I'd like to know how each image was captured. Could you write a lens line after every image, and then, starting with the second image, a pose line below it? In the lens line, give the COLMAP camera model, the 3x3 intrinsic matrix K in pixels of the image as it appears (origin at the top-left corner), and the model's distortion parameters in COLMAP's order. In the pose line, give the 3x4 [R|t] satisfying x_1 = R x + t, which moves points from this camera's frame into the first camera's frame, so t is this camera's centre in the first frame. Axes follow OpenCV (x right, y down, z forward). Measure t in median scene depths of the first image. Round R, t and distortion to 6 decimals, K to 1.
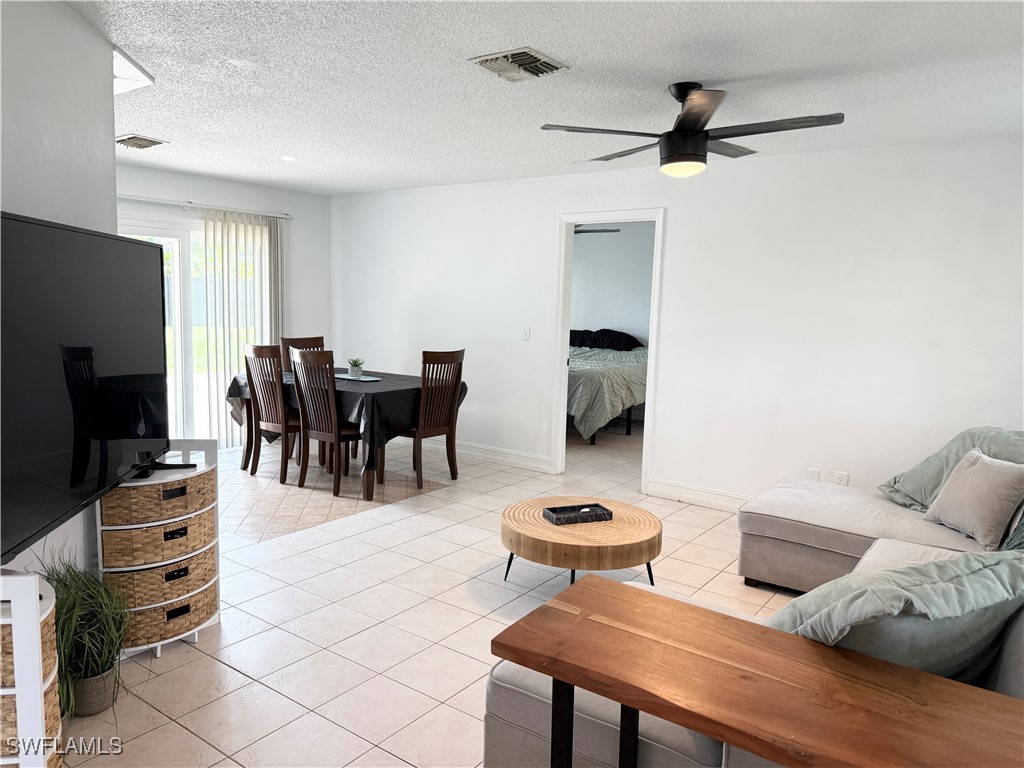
lens RADIAL K [[723.3, 0, 512.4], [0, 723.3, 387.1], [0, 0, 1]] dist [0.013791, 0.001535]
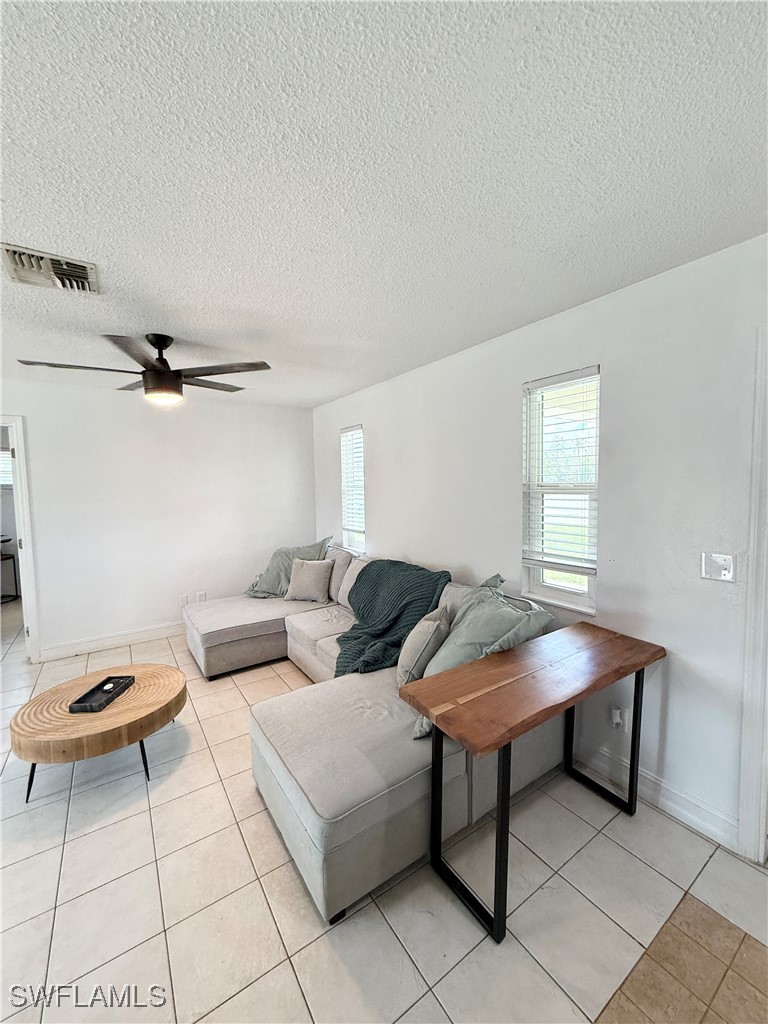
lens RADIAL K [[406.2, 0, 387.4], [0, 406.2, 509.0], [0, 0, 1]] dist [-0.000730, -0.000461]
pose [[0.320596, -0.096260, 0.942312, -0.313243], [0.138753, 0.988864, 0.053809, -0.072792], [-0.936998, 0.113498, 0.330382, 0.338611]]
